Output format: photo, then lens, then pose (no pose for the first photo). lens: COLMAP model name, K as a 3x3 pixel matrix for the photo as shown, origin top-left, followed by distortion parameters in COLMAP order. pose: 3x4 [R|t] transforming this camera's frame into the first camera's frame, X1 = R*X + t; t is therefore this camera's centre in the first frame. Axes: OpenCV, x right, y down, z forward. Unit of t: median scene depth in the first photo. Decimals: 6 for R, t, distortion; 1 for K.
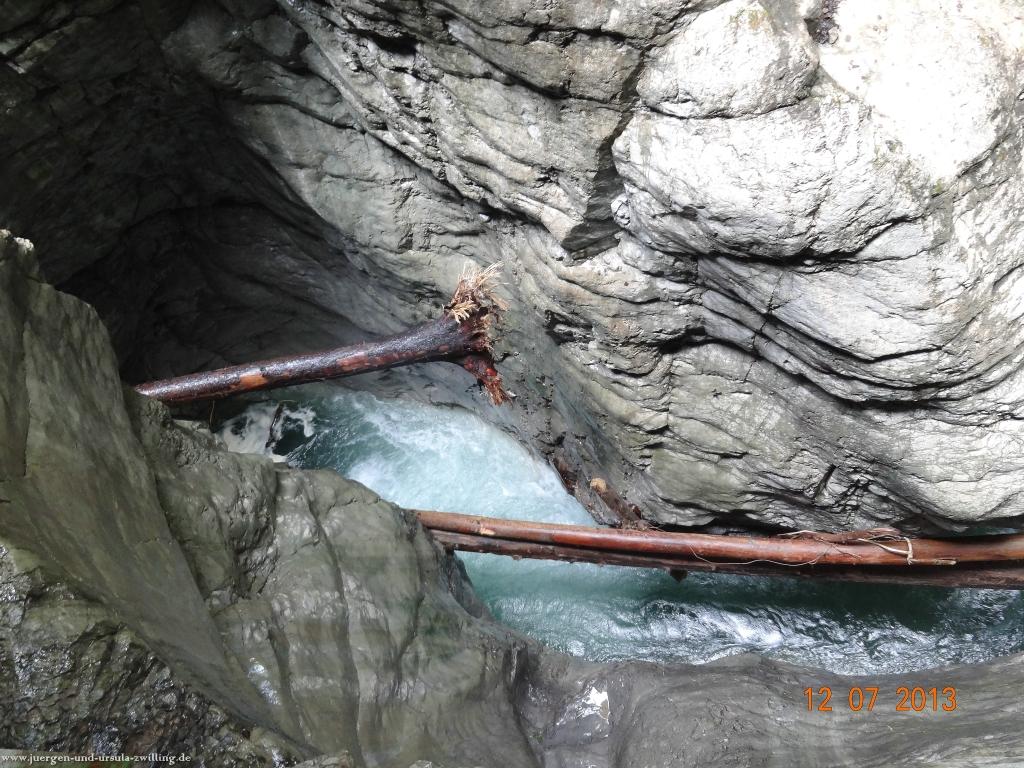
lens RADIAL K [[728.7, 0, 515.1], [0, 728.7, 383.6], [0, 0, 1]] dist [-0.013283, 0.004409]
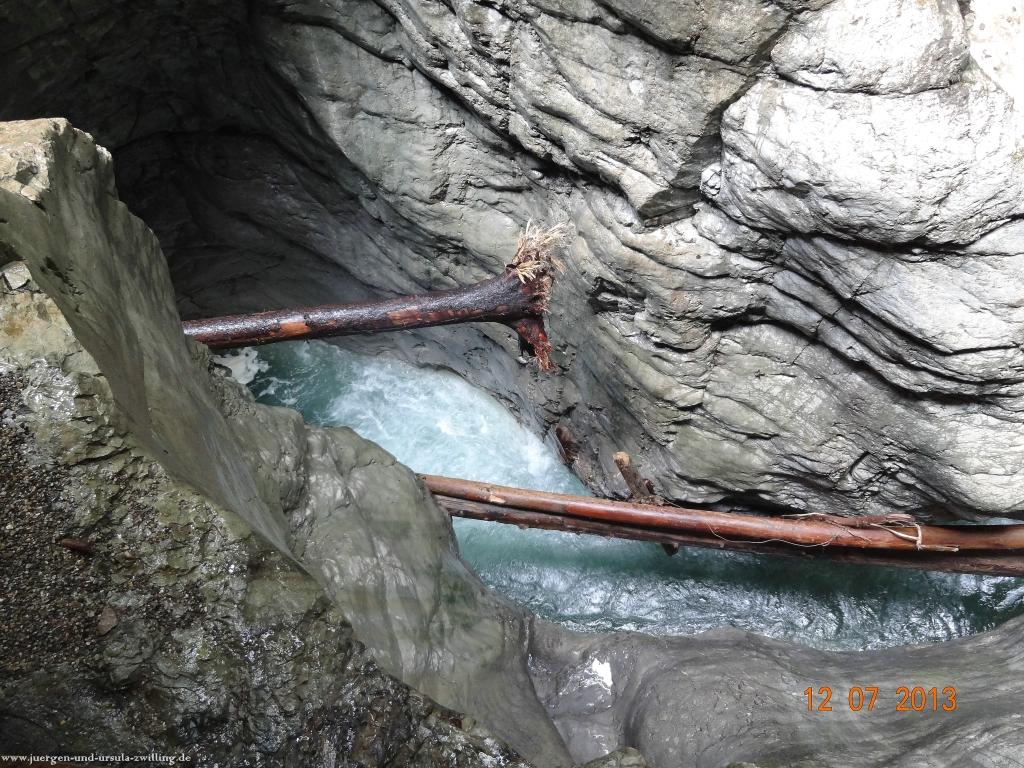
lens RADIAL K [[728.7, 0, 510.7], [0, 728.7, 387.3], [0, 0, 1]] dist [-0.013283, 0.004409]
pose [[0.991055, 0.062392, 0.117973, -0.186776], [-0.068306, 0.996568, 0.046765, 0.008254], [-0.114651, -0.054405, 0.991915, 0.049235]]
